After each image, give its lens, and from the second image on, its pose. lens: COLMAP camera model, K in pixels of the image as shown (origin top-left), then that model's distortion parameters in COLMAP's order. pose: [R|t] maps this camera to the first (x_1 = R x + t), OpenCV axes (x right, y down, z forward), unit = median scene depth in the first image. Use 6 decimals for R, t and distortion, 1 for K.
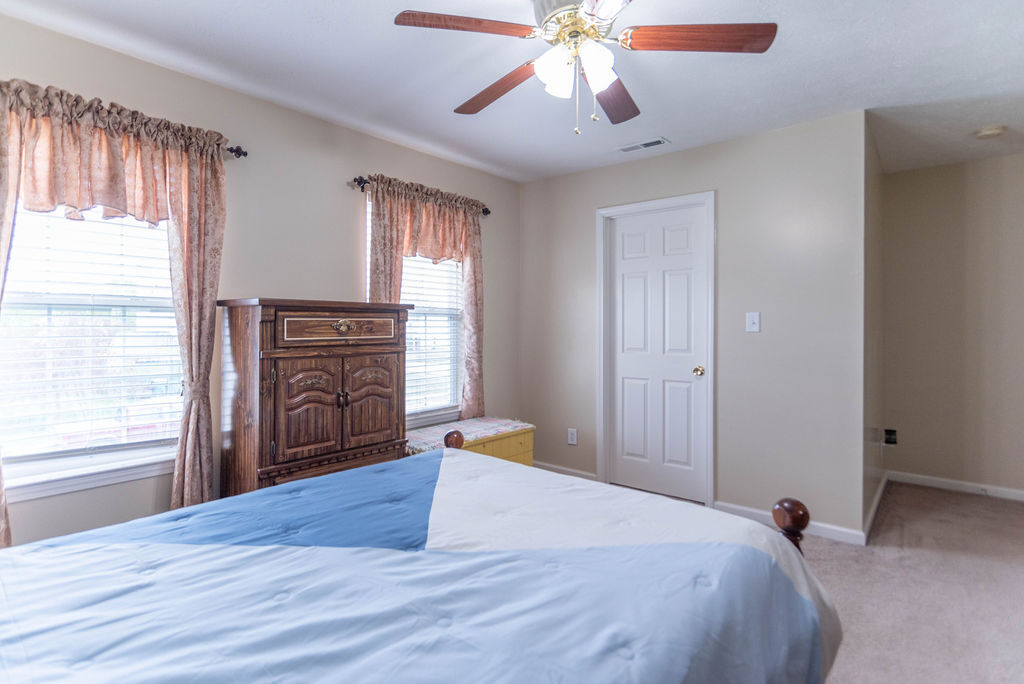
lens RADIAL K [[528.2, 0, 507.7], [0, 528.2, 332.6], [0, 0, 1]] dist [-0.000427, 0.000258]
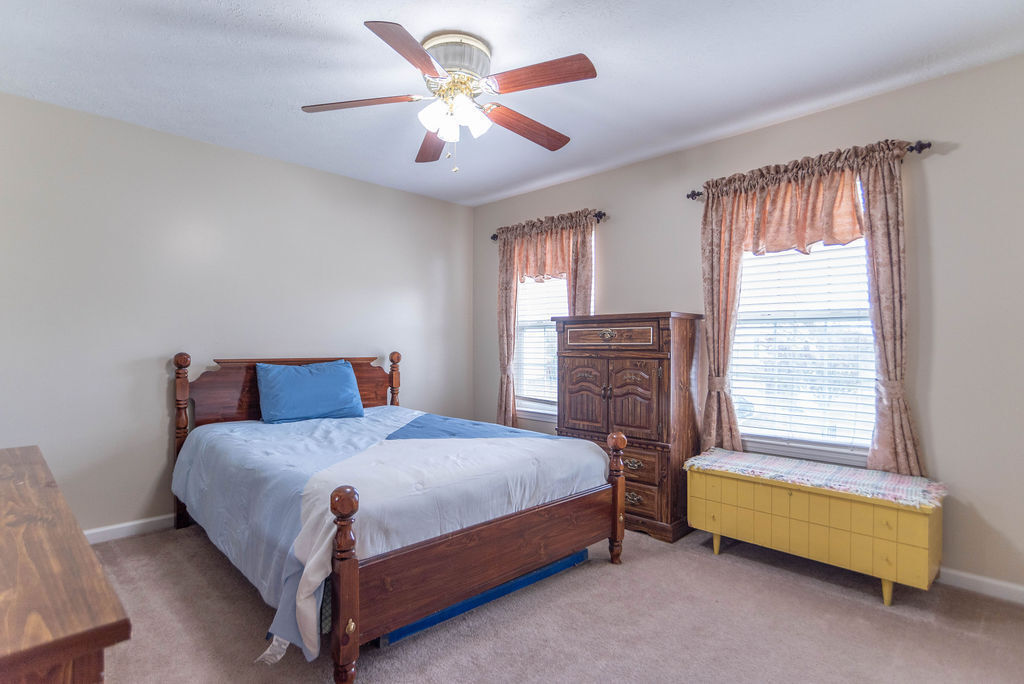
lens RADIAL K [[536.0, 0, 512.0], [0, 536.0, 342.0], [0, 0, 1]] dist [0.001324, 0.000258]
pose [[-0.079950, 0.003856, -0.996791, 0.953097], [-0.008784, 0.999951, 0.004573, 0.002146], [0.996760, 0.009122, -0.079912, 0.858576]]
